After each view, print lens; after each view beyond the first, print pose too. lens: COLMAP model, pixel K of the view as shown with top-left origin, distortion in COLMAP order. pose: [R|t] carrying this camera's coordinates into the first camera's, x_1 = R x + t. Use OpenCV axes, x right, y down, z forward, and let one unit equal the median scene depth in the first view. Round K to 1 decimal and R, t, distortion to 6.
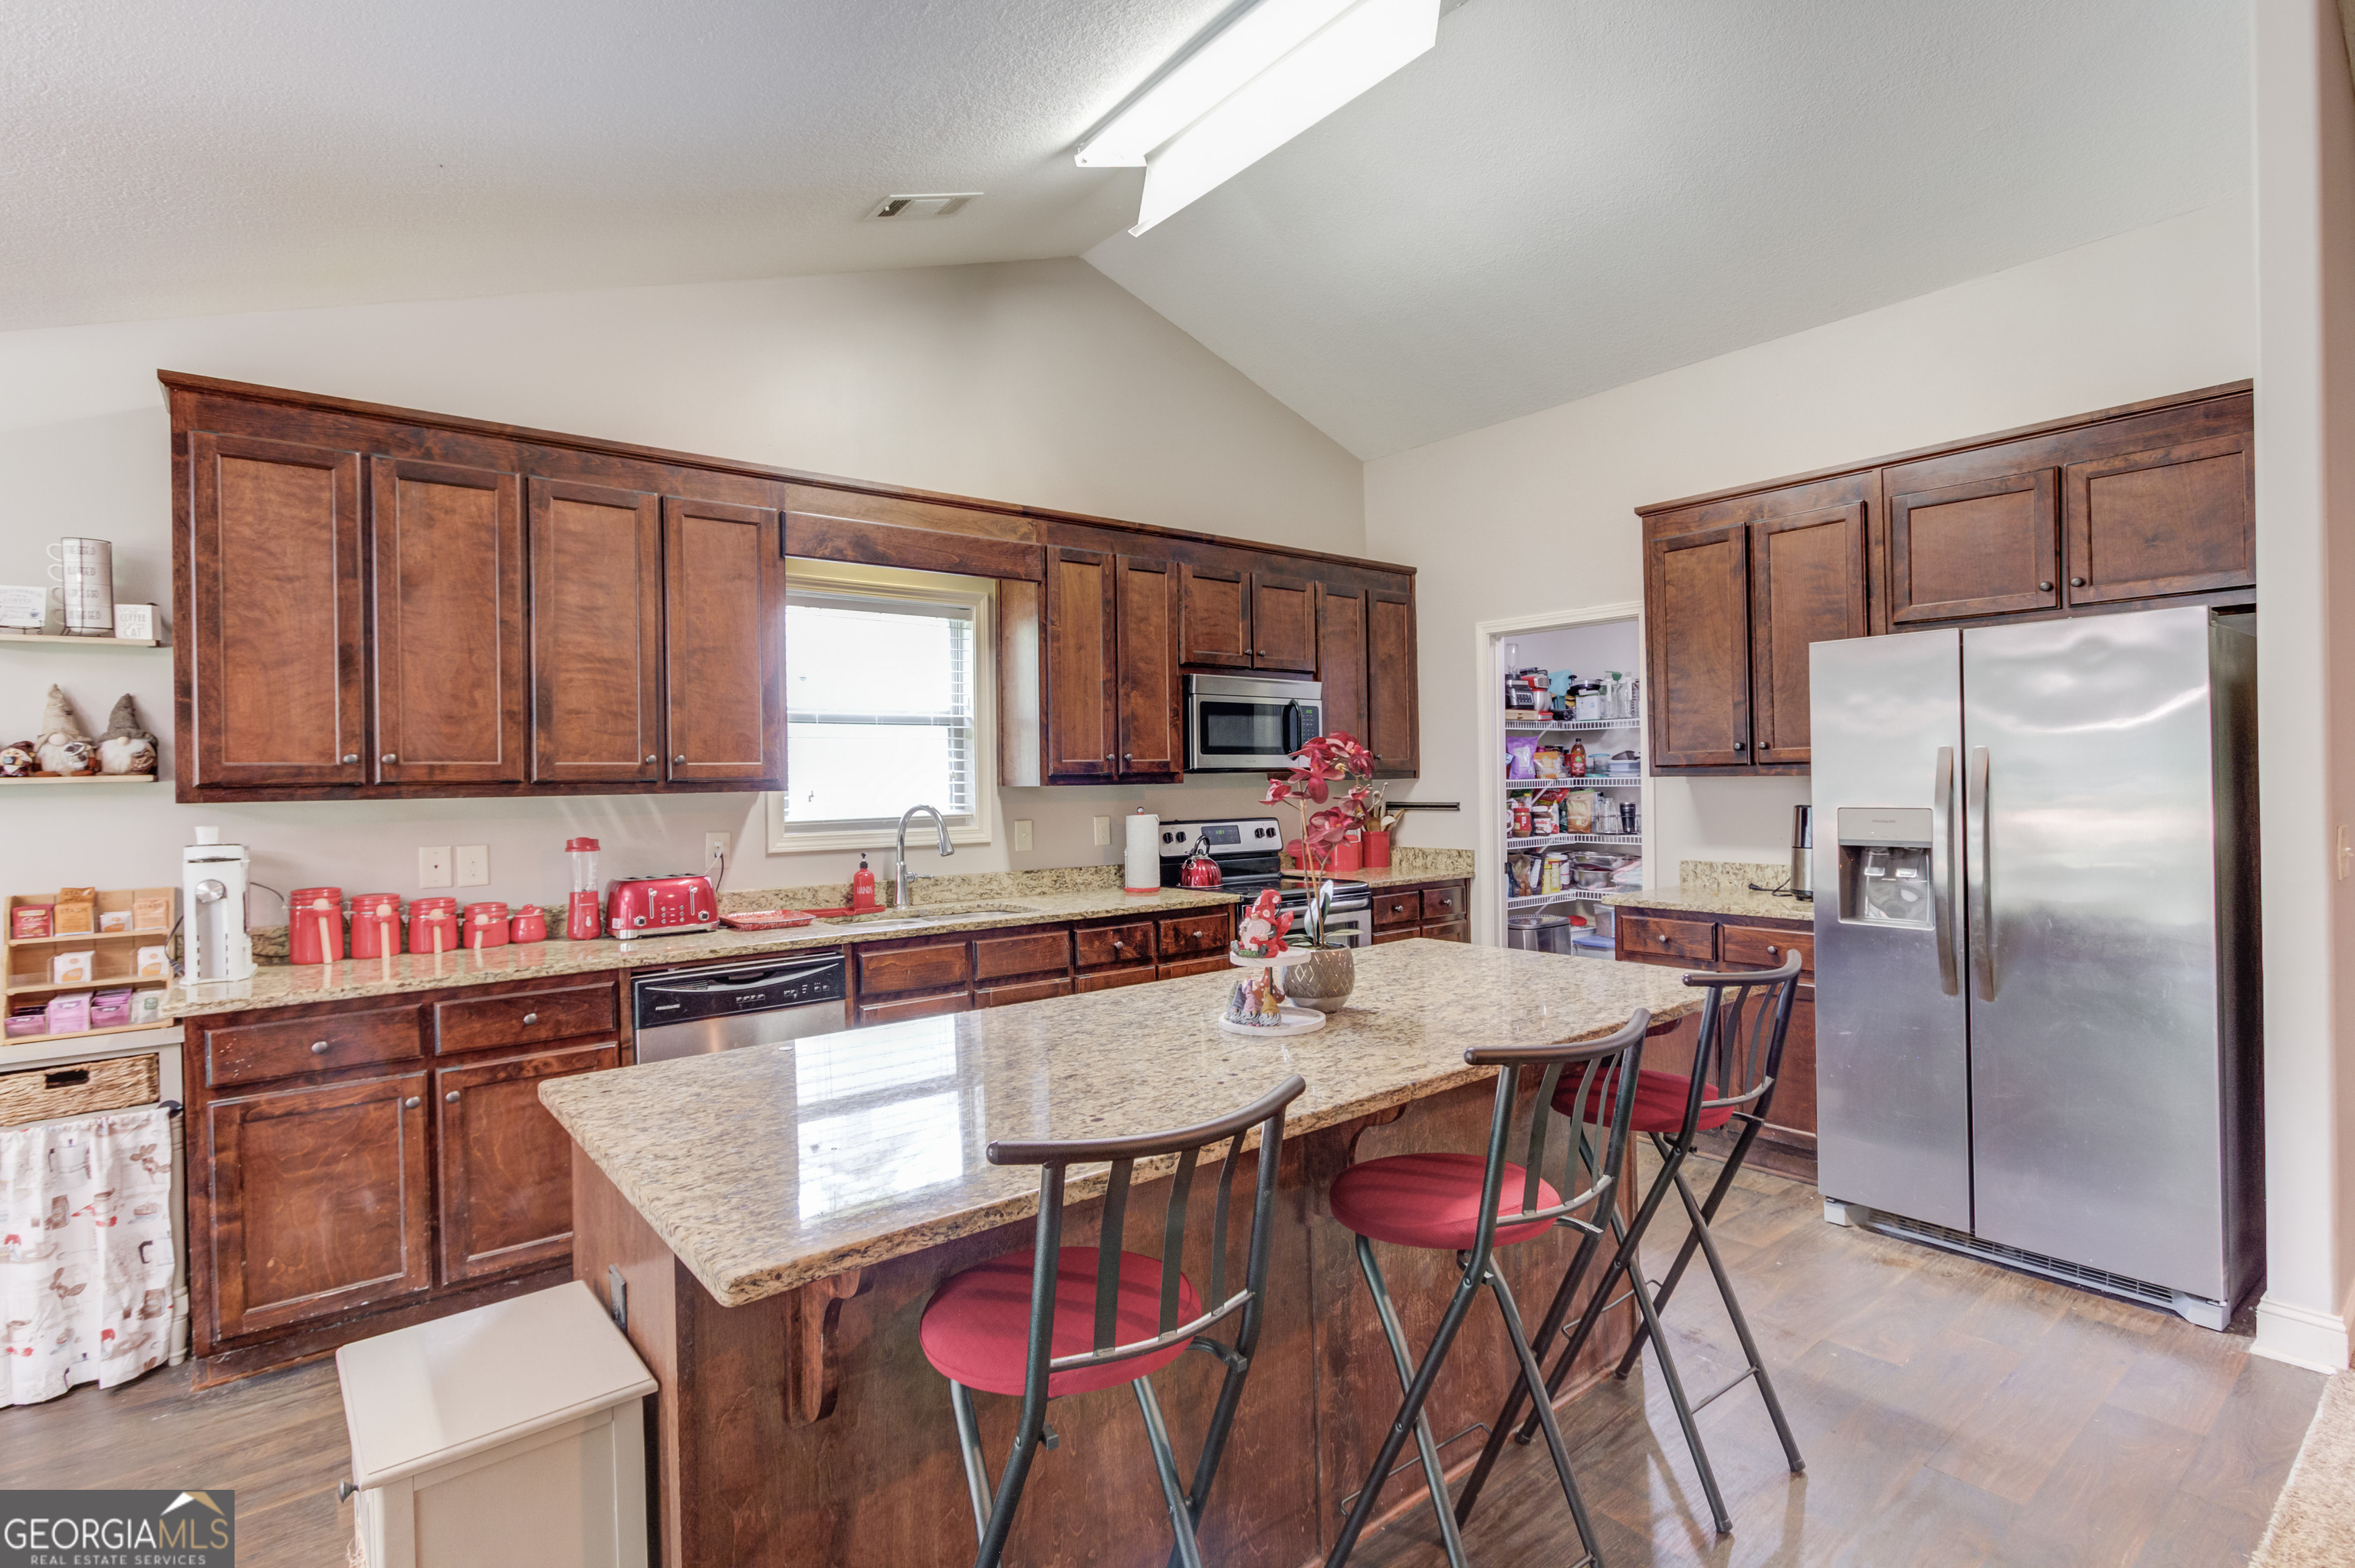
lens RADIAL K [[1136.6, 0, 1171.4], [0, 1136.6, 785.8], [0, 0, 1]] dist [-0.038757, 0.042365]
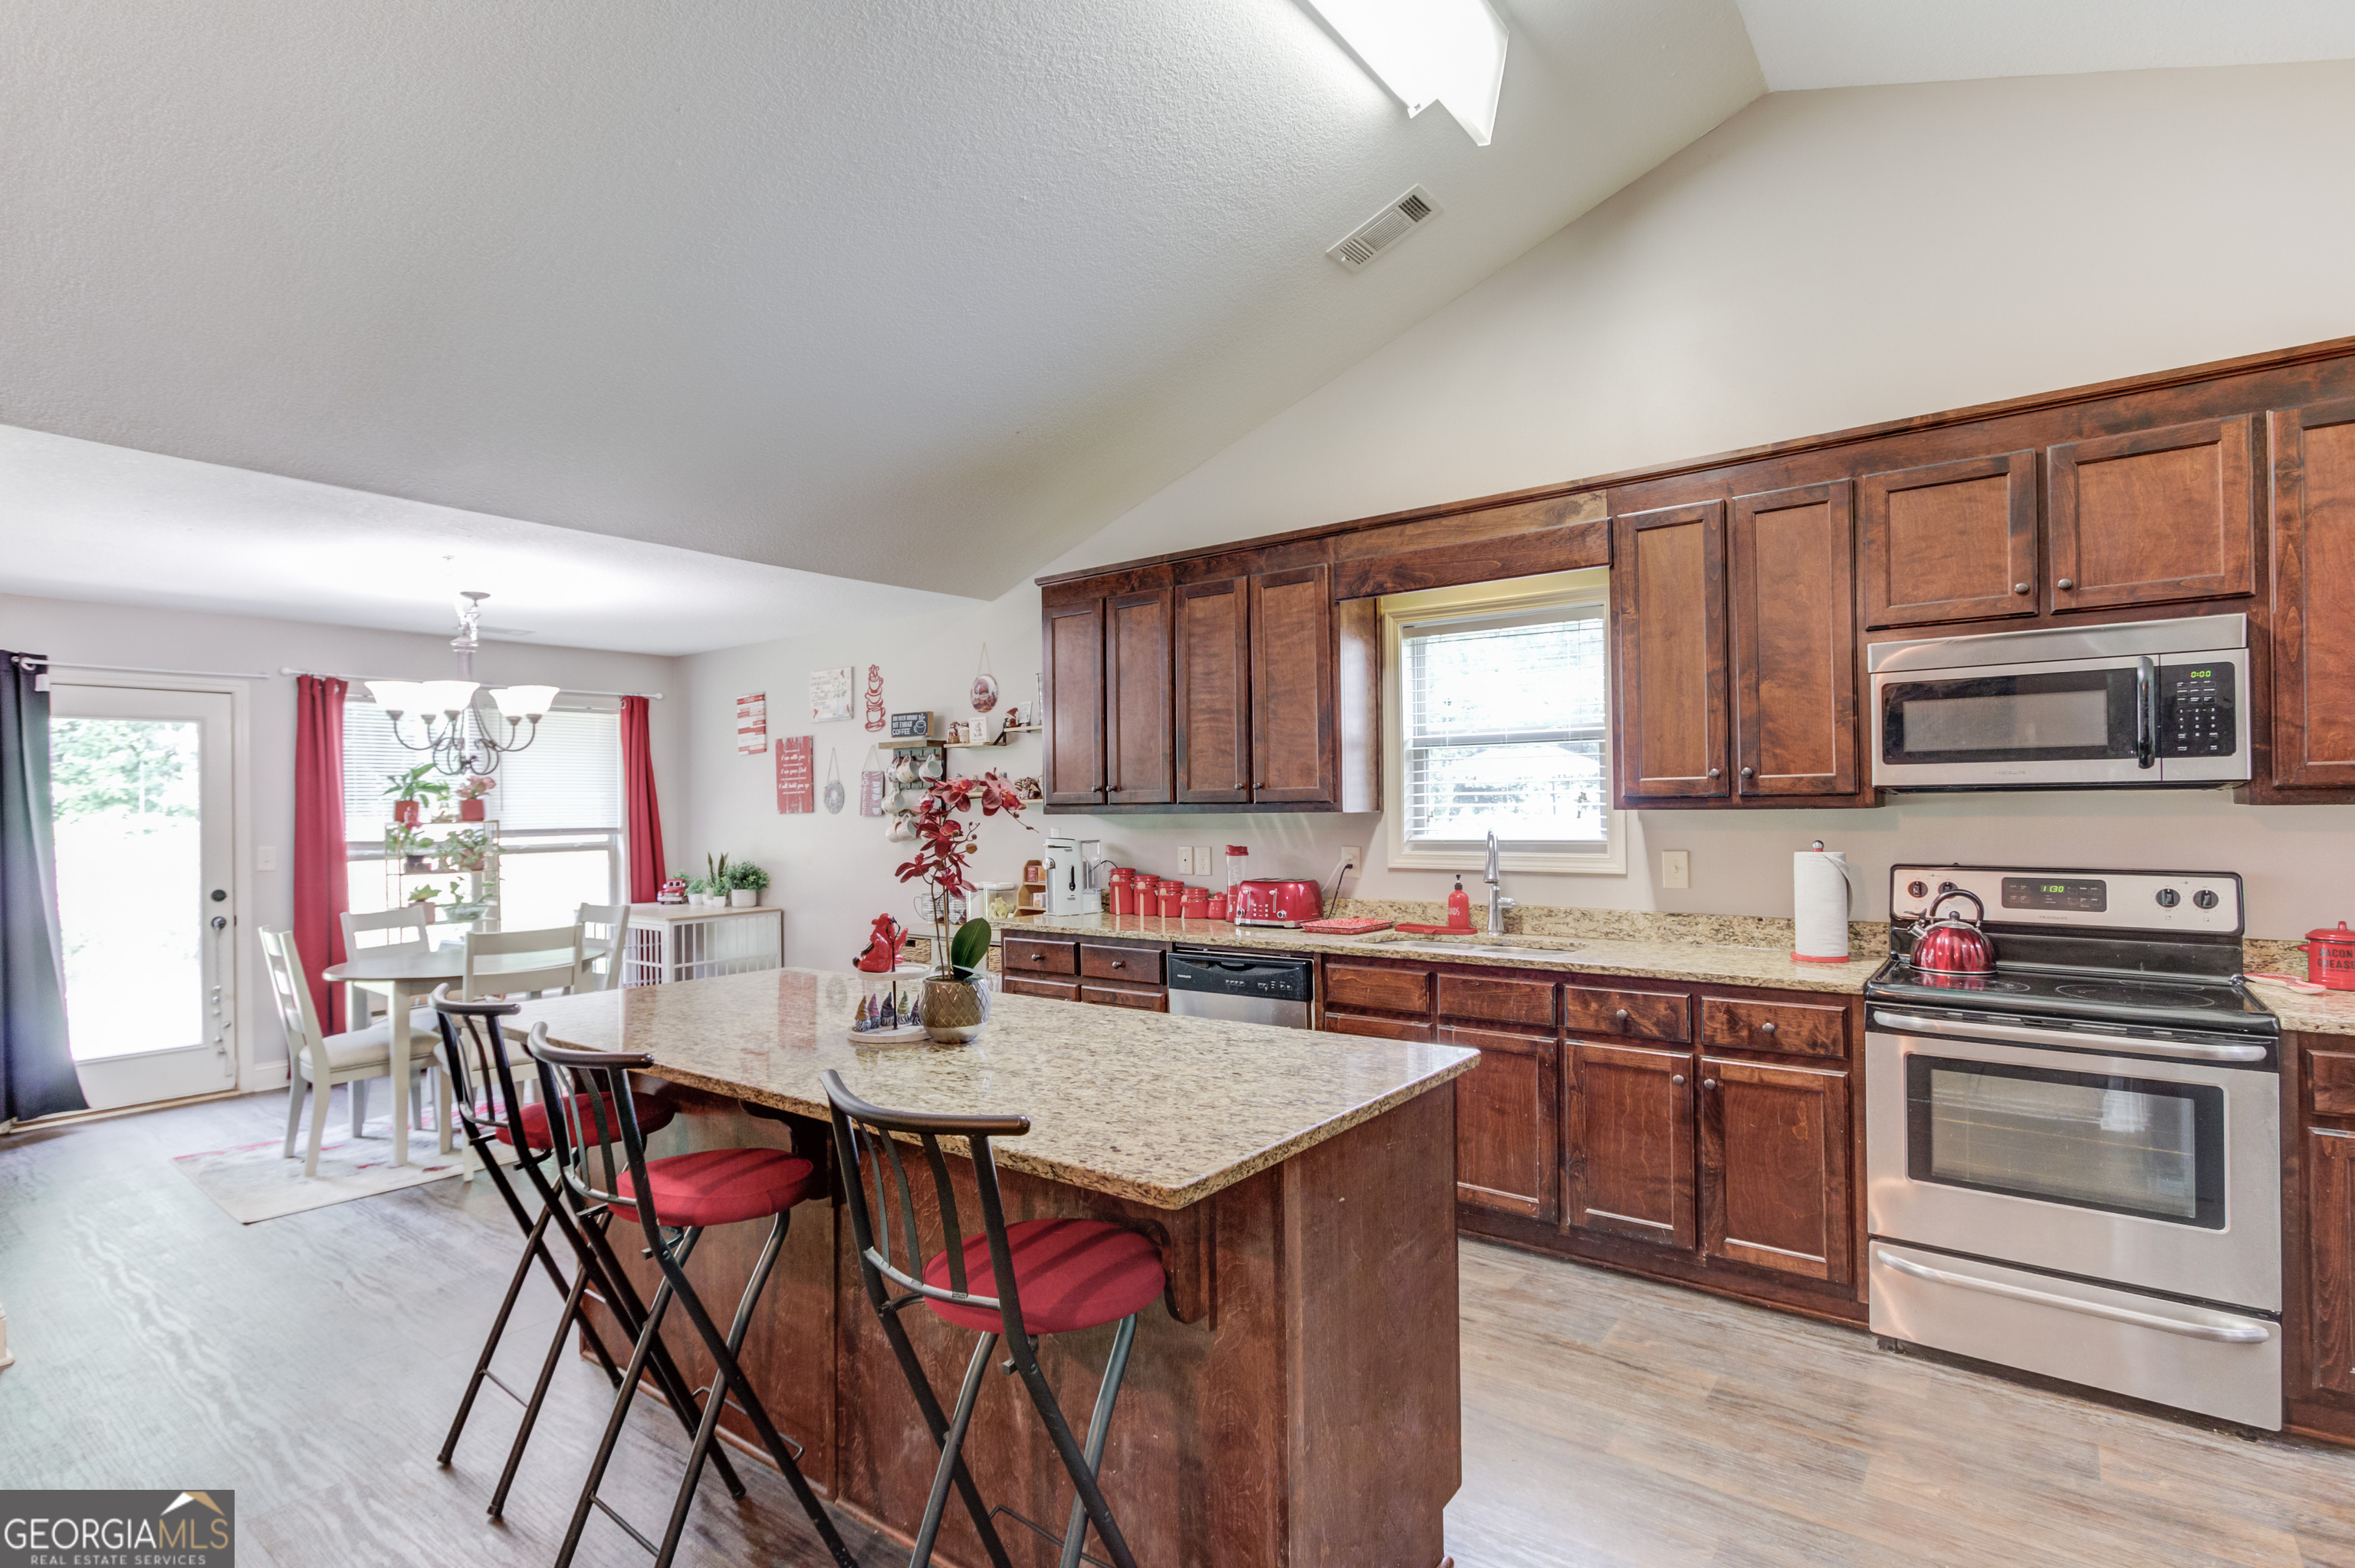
lens RADIAL K [[1136.6, 0, 1171.4], [0, 1136.6, 785.8], [0, 0, 1]] dist [-0.038757, 0.042365]
pose [[0.247265, -0.004713, -0.968936, 0.630654], [0.001403, 0.999989, -0.004506, -0.014419], [0.968947, -0.000246, 0.247269, 0.503667]]
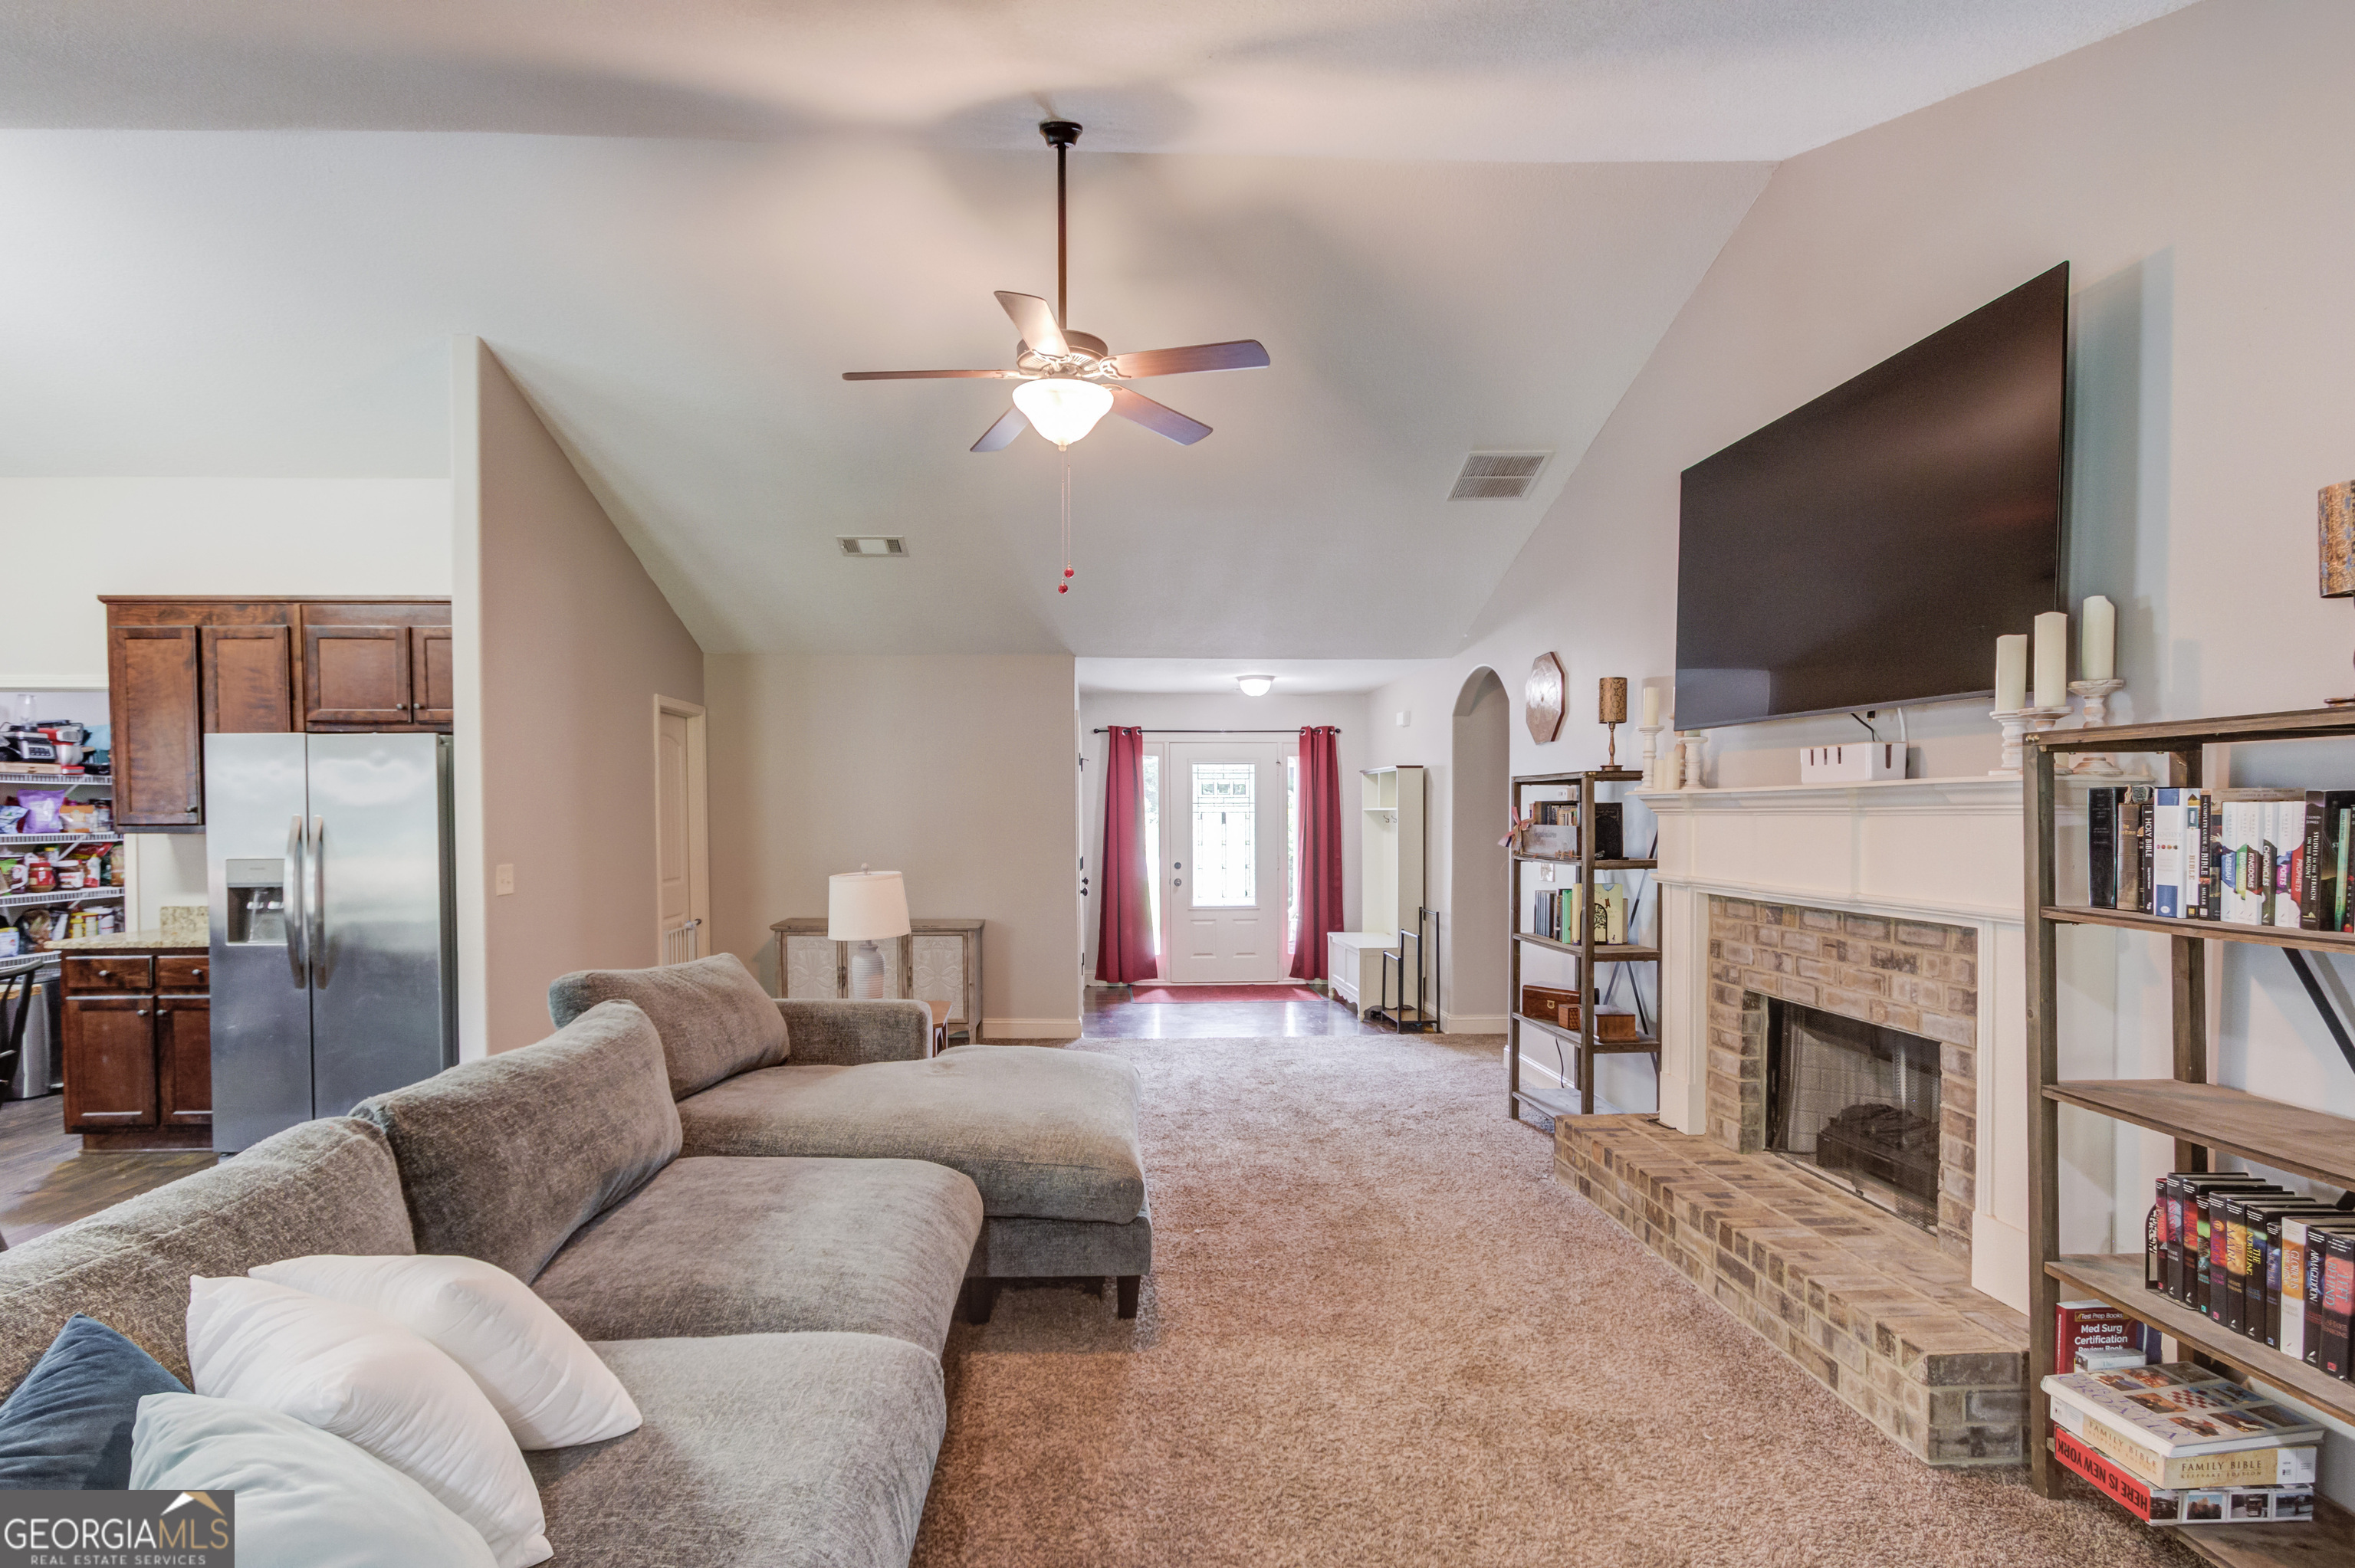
lens RADIAL K [[1142.9, 0, 1141.4], [0, 1142.9, 835.0], [0, 0, 1]] dist [-0.002601, -0.000823]
pose [[0.588030, -0.003019, 0.808834, 0.109052], [0.001310, 0.999995, 0.002779, -0.009410], [-0.808838, -0.000574, 0.588031, -0.537482]]
